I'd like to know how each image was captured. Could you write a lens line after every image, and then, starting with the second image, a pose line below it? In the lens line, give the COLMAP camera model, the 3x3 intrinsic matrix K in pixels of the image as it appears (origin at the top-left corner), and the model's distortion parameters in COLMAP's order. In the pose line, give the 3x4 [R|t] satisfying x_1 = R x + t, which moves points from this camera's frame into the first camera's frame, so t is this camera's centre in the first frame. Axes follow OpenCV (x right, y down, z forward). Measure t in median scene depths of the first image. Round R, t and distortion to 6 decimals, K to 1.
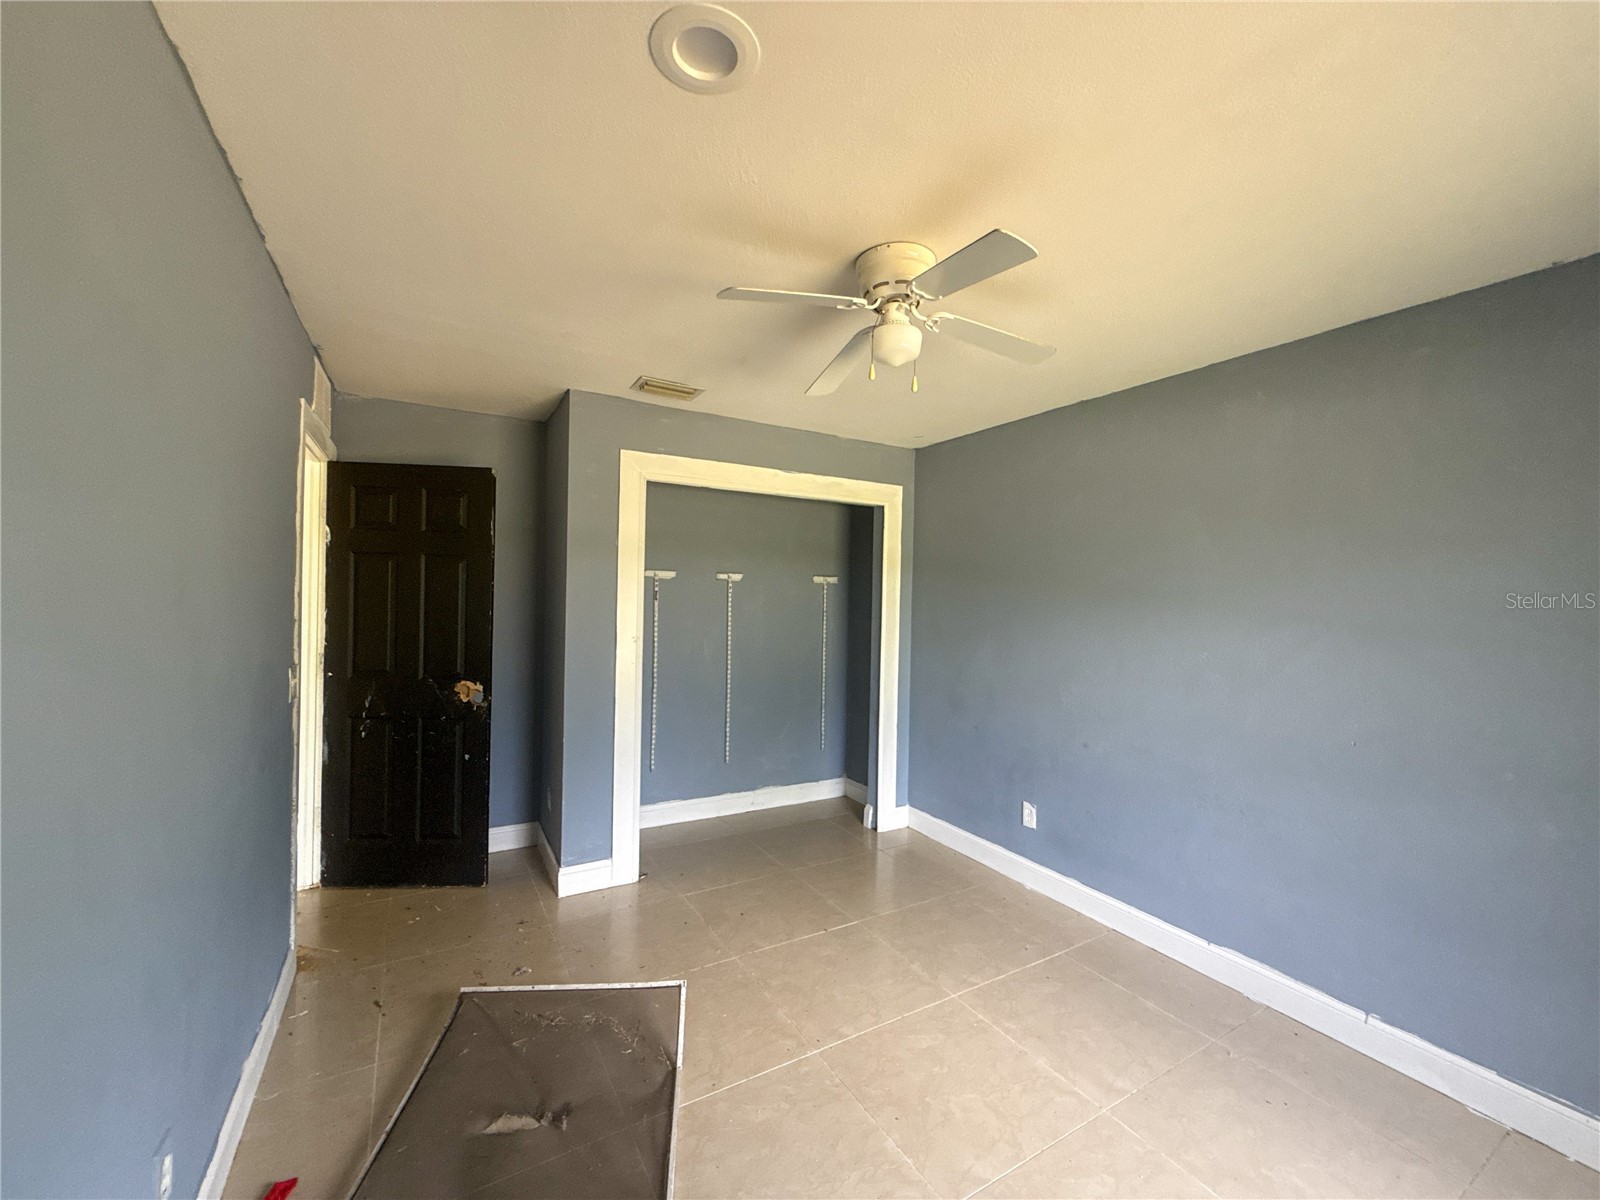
lens RADIAL K [[641.9, 0, 802.4], [0, 641.9, 599.4], [0, 0, 1]] dist [0.001220, -0.000117]
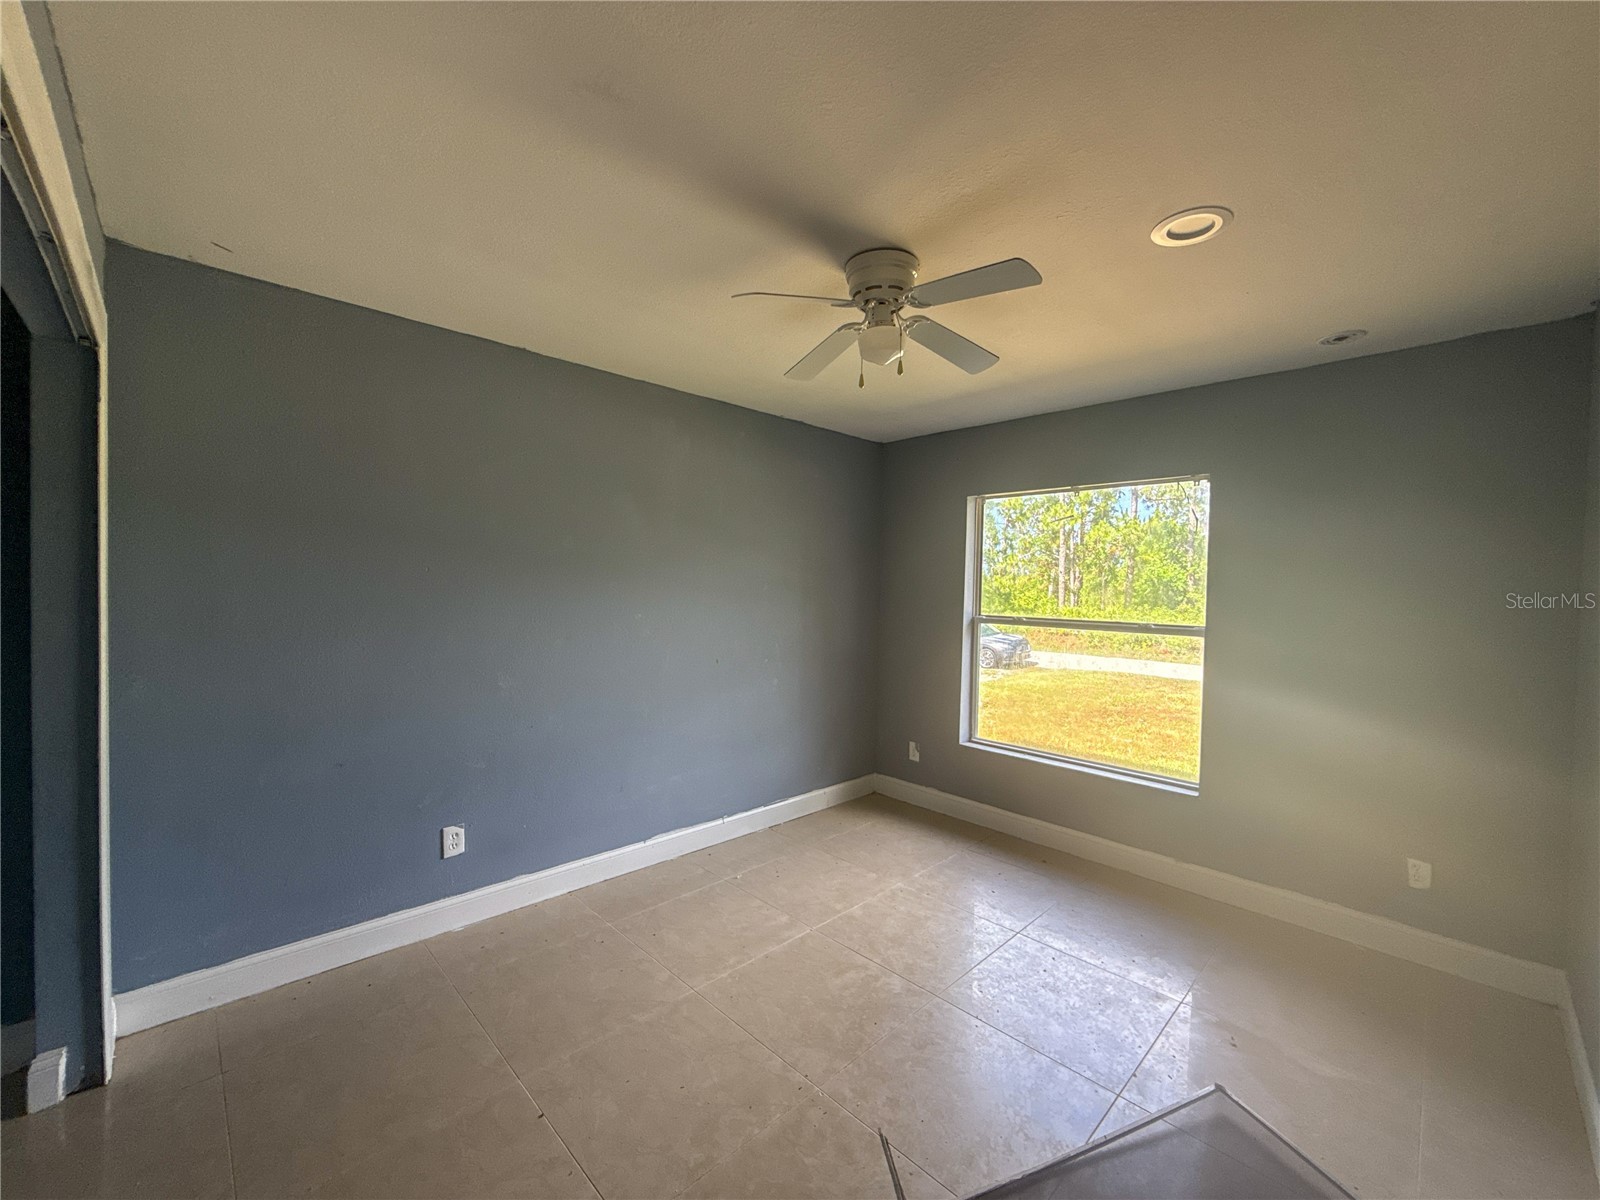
lens RADIAL K [[641.9, 0, 802.6], [0, 641.9, 593.2], [0, 0, 1]] dist [0.001220, -0.000117]
pose [[-0.250292, -0.036109, 0.967497, -0.564661], [-0.026167, 0.999192, 0.030522, -0.004719], [-0.967817, -0.017678, -0.251035, 0.874346]]
